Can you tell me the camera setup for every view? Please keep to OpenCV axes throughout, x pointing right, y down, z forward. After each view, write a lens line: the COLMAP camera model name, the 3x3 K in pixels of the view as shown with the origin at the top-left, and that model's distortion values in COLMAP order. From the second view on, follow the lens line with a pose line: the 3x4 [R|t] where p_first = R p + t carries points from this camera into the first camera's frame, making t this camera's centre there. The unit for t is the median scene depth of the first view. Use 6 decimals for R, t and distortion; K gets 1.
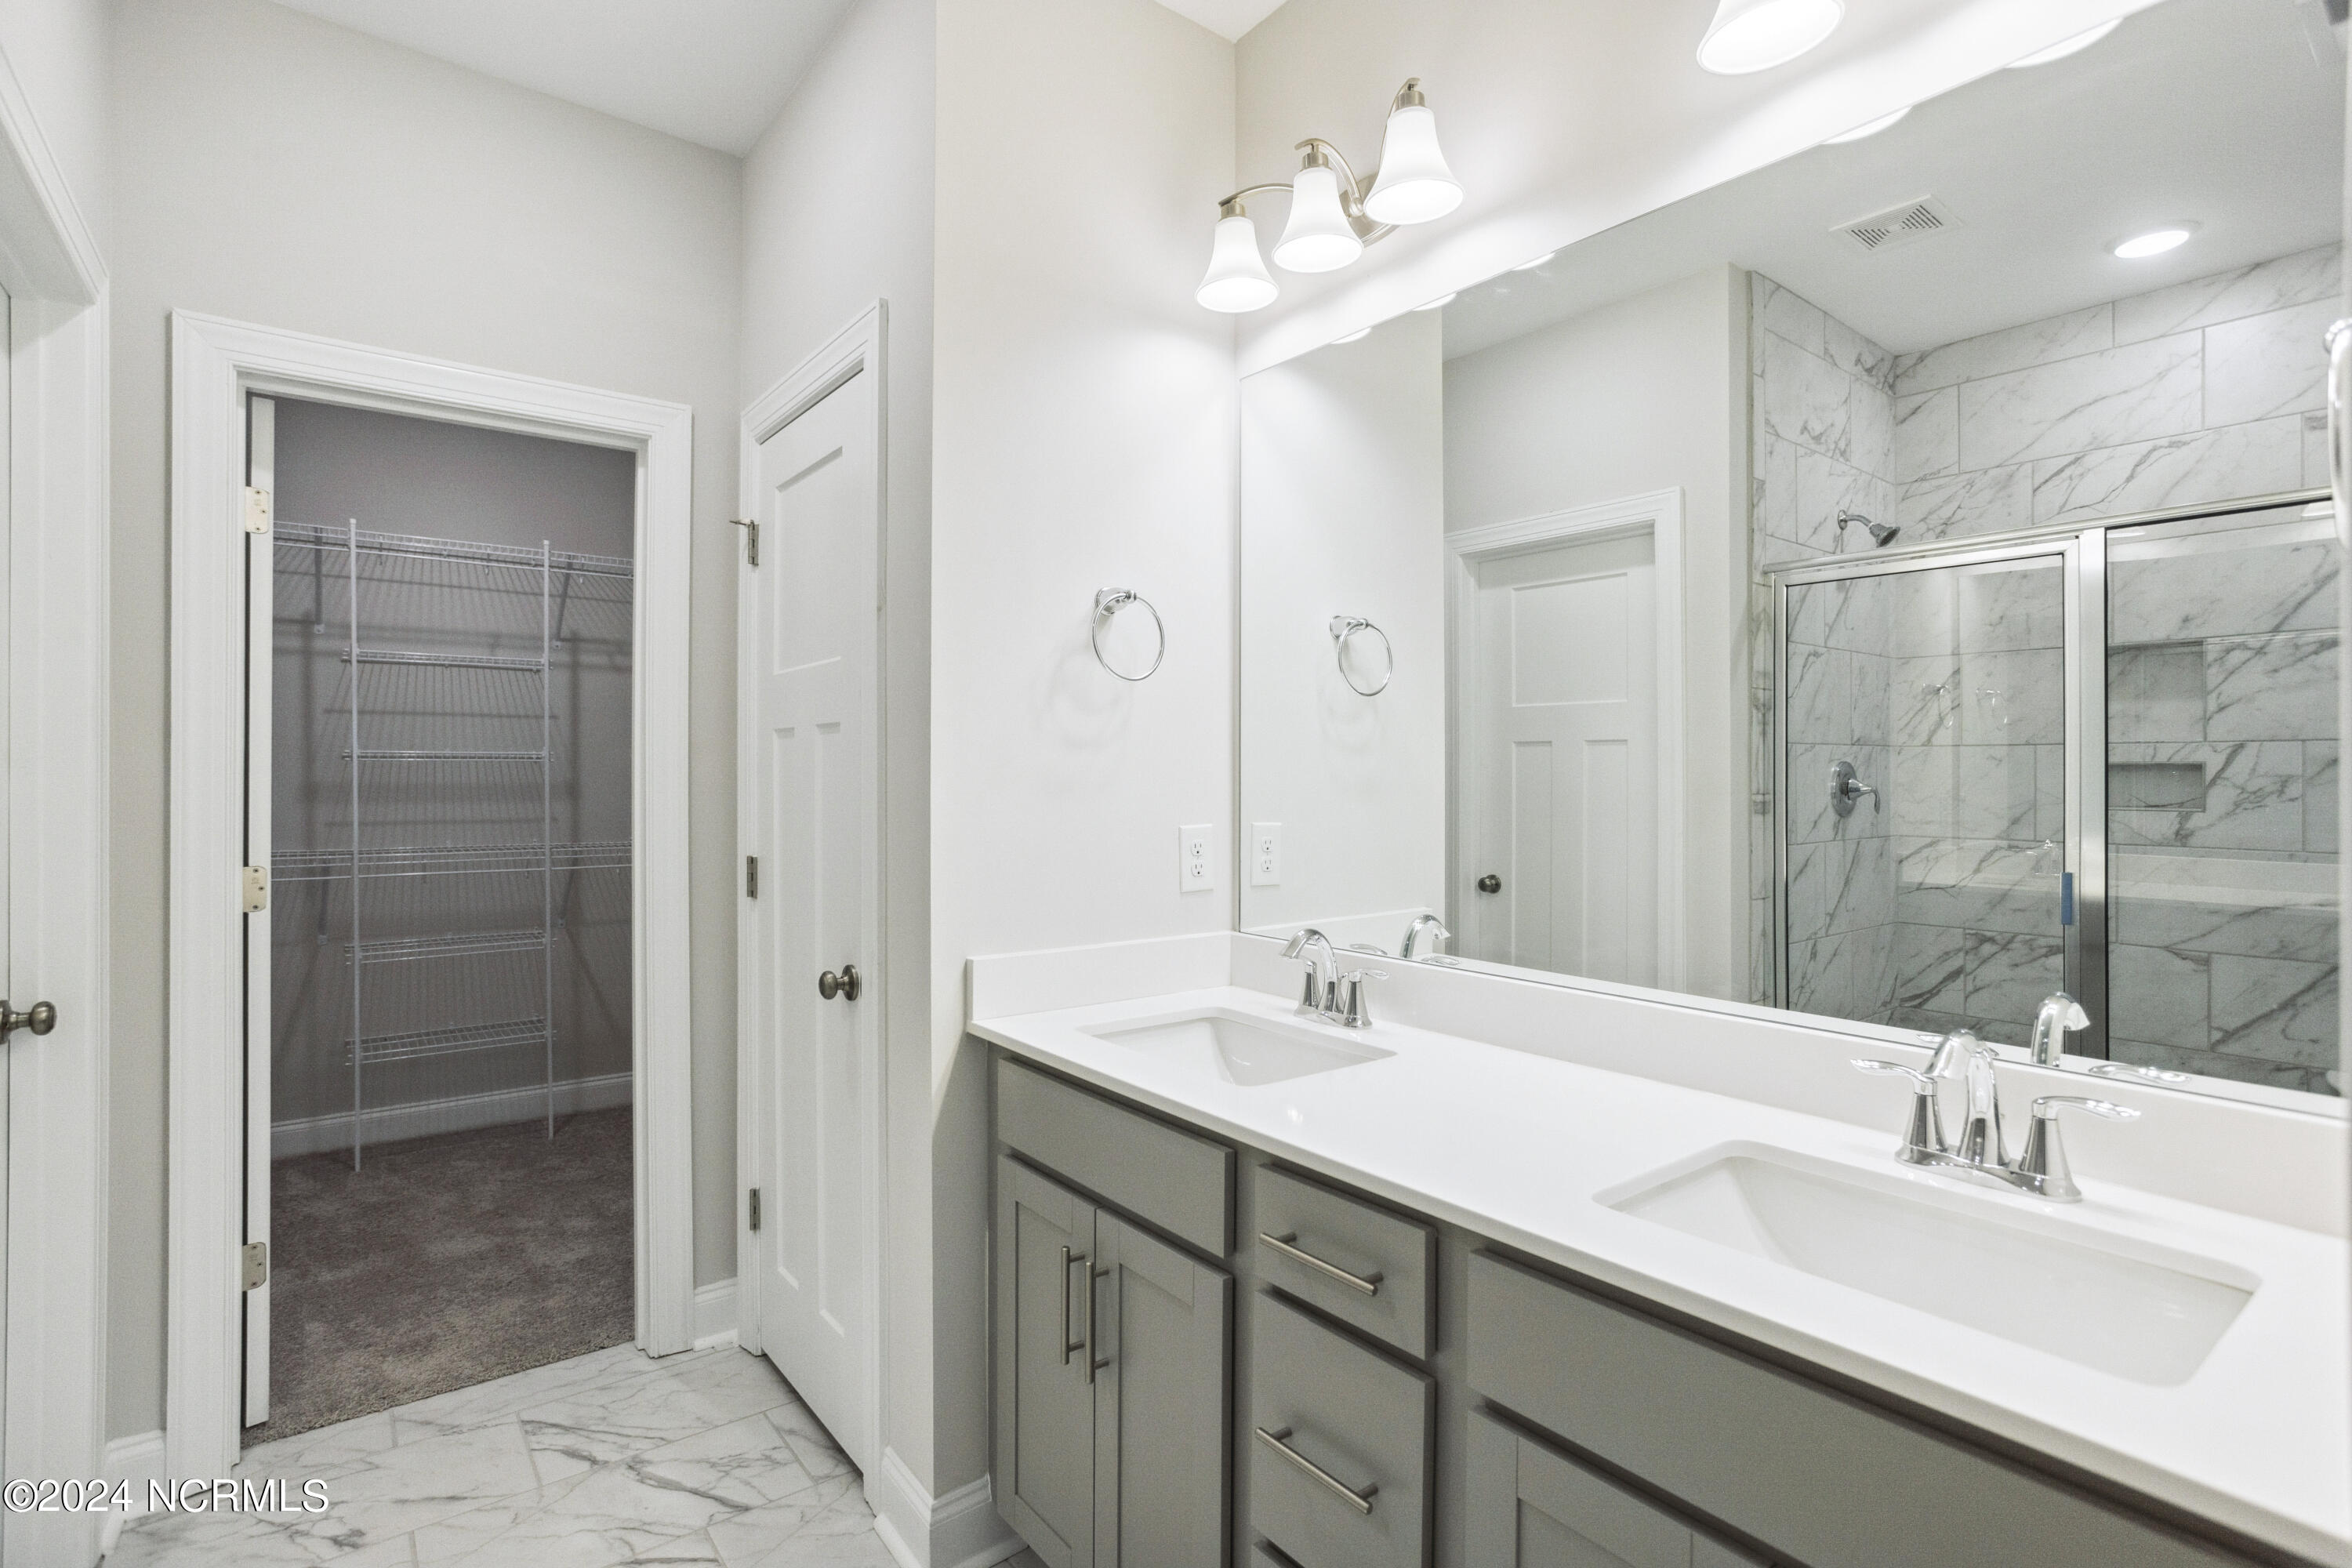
lens RADIAL K [[1136.3, 0, 1169.8], [0, 1136.3, 782.9], [0, 0, 1]] dist [-0.042272, 0.025077]
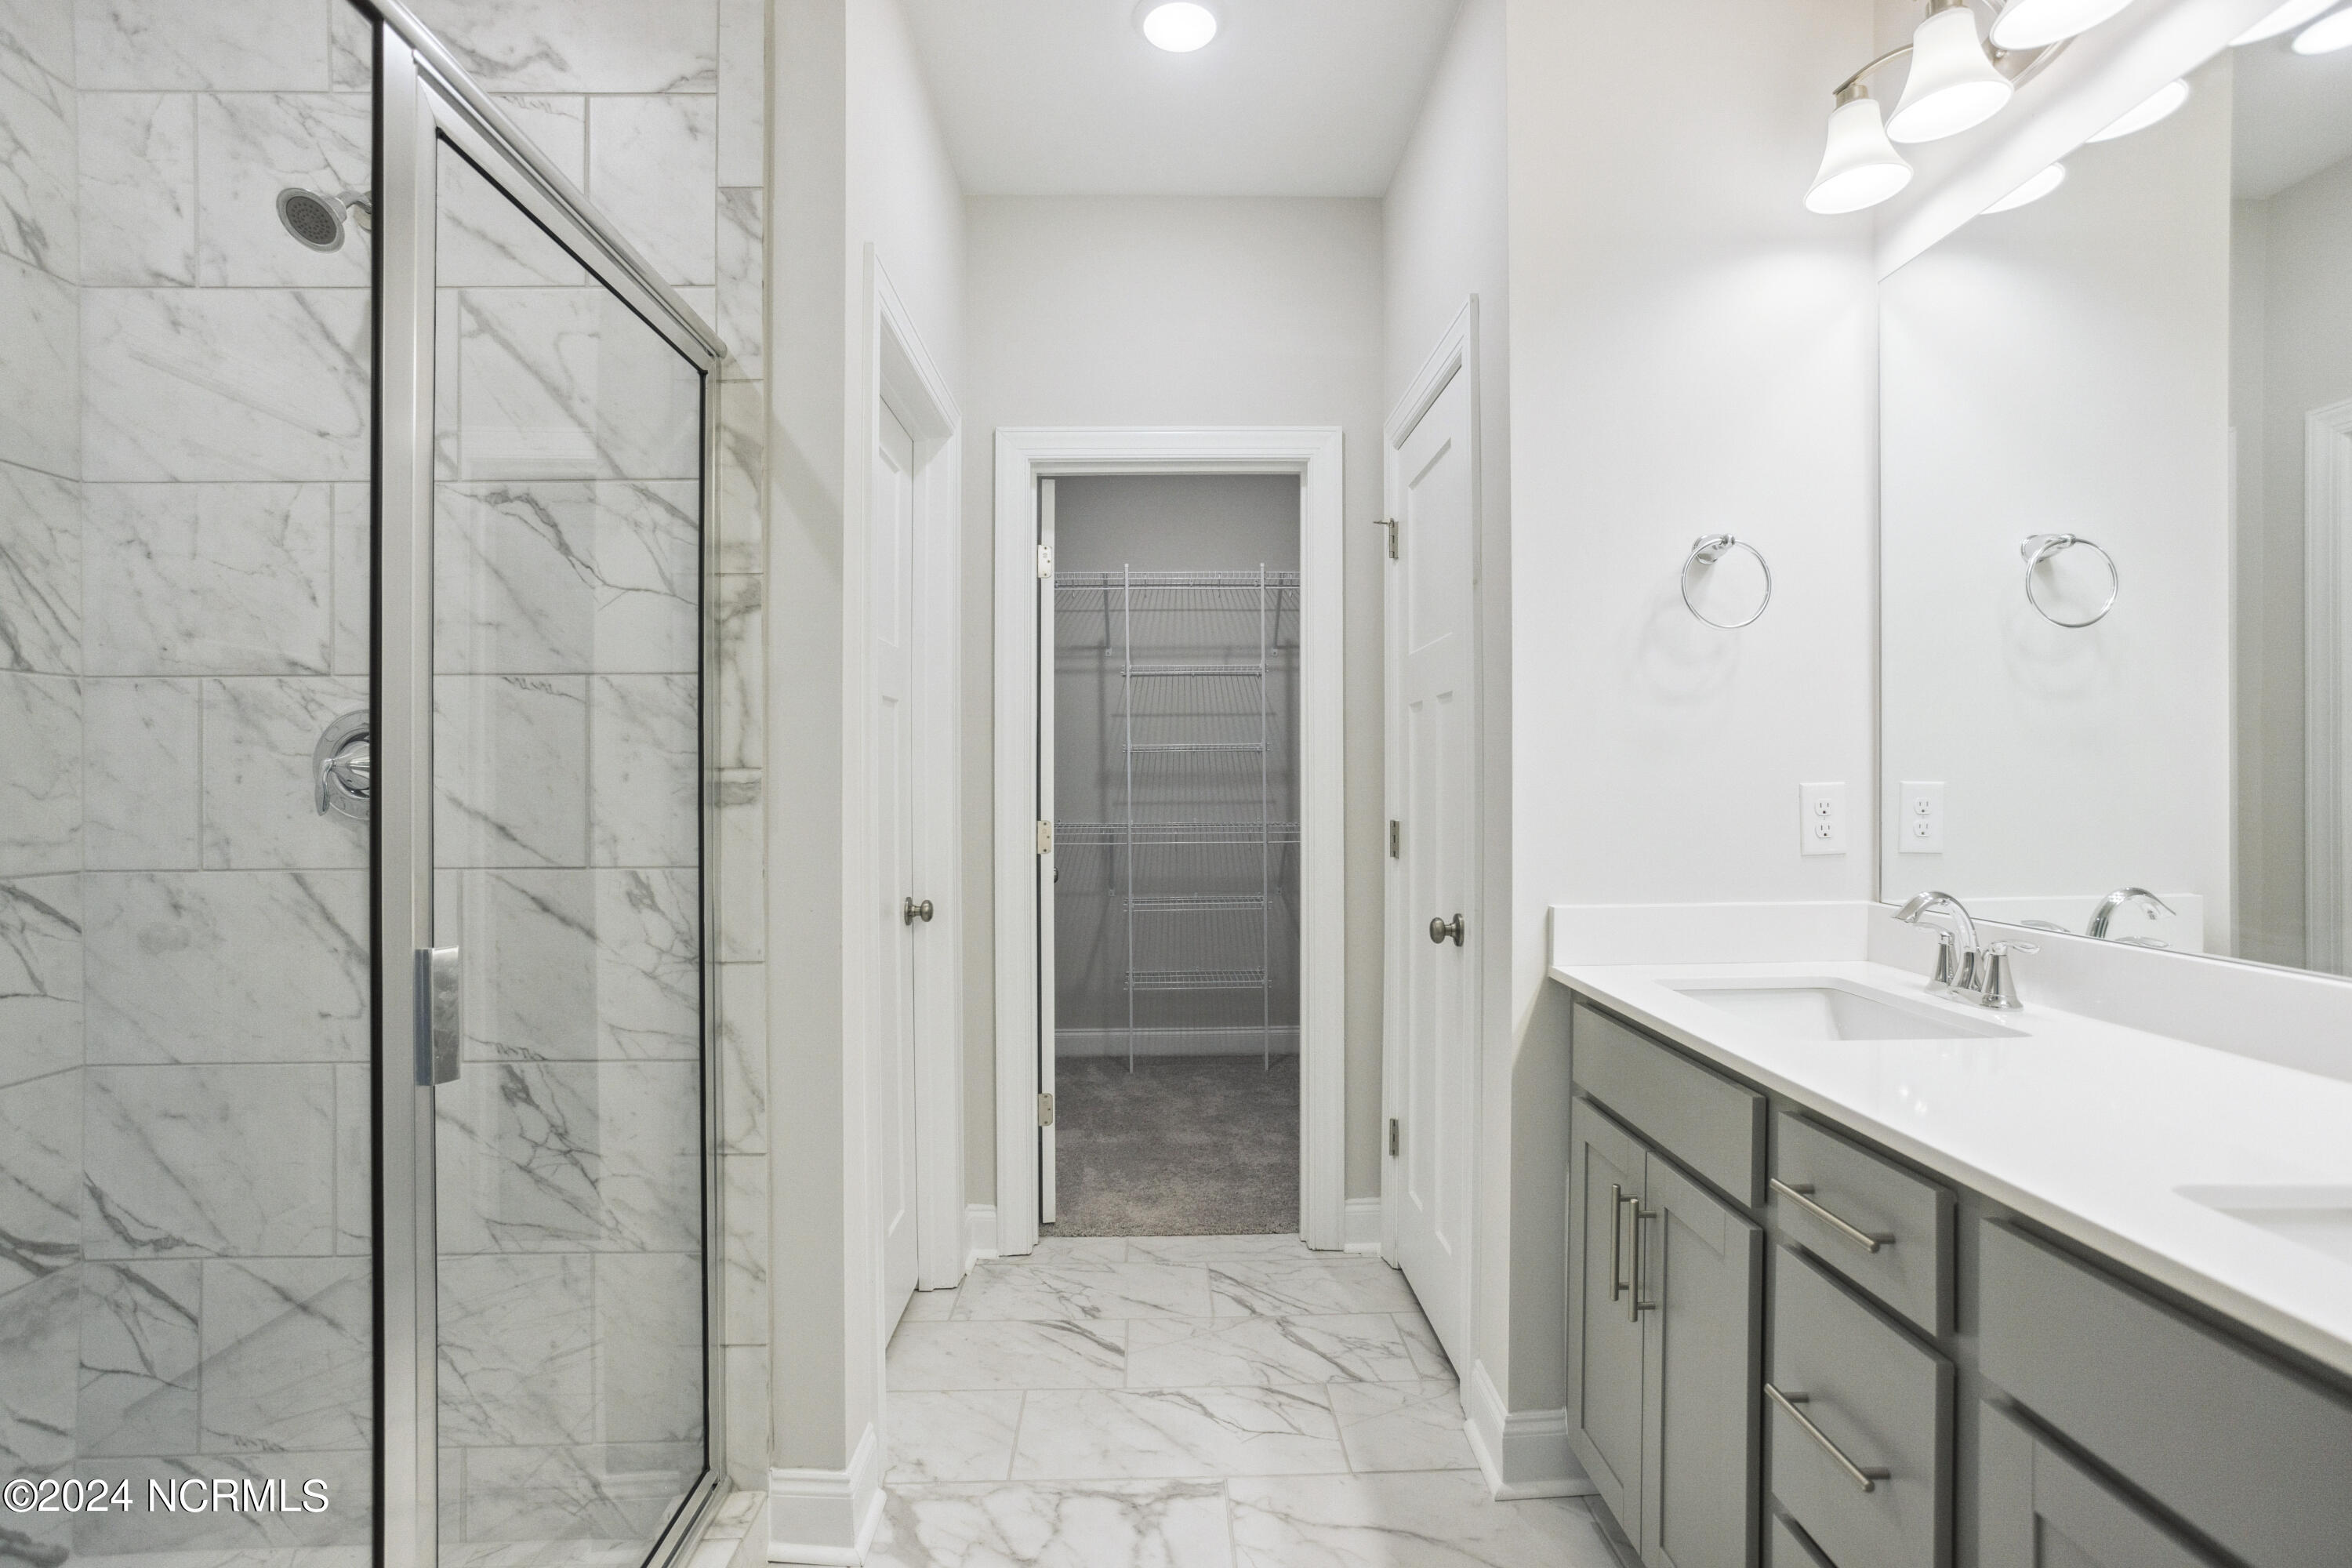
lens RADIAL K [[1136.3, 0, 1176.7], [0, 1136.3, 784.7], [0, 0, 1]] dist [-0.042272, 0.025077]
pose [[0.808179, -0.009832, -0.588855, 0.113782], [0.009071, 0.999950, -0.004247, 0.032137], [0.588867, -0.001909, 0.808228, -0.029015]]
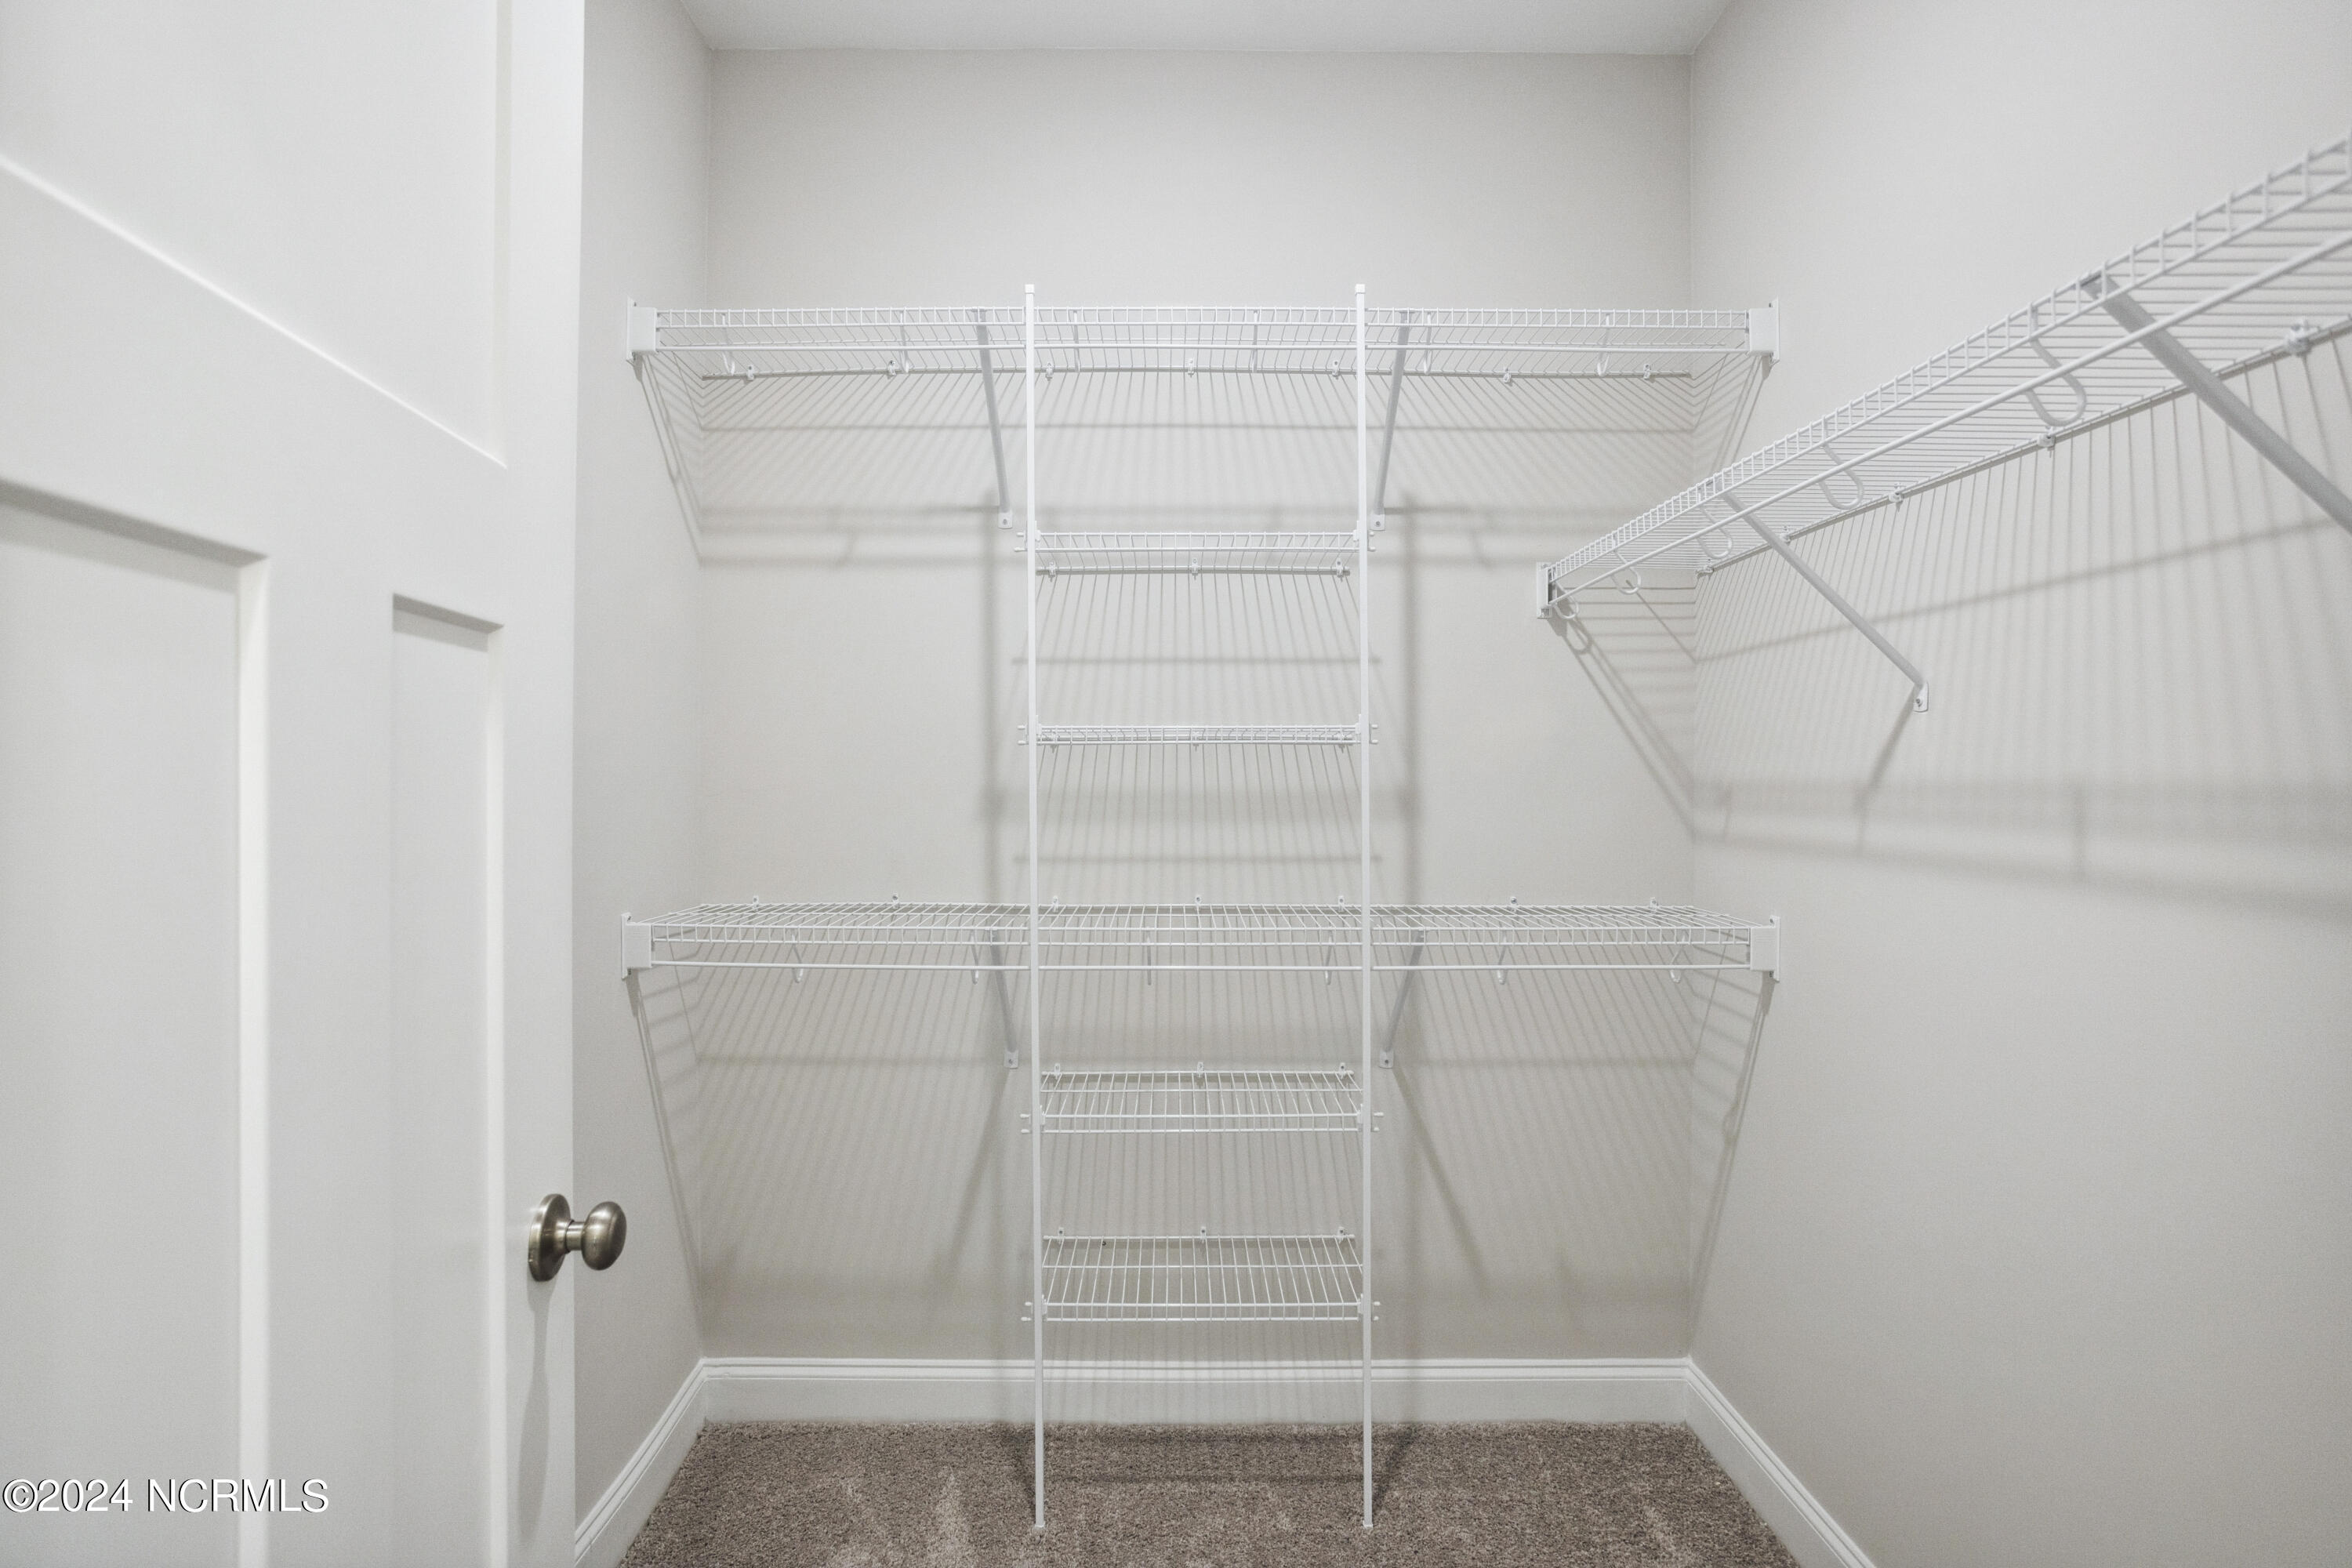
lens RADIAL K [[1136.3, 0, 1166.8], [0, 1136.3, 788.7], [0, 0, 1]] dist [-0.042272, 0.025077]
pose [[0.786944, -0.000871, -0.617024, -0.488372], [0.001421, 0.999999, 0.000400, 0.000637], [0.617023, -0.001192, 0.786944, 0.859945]]
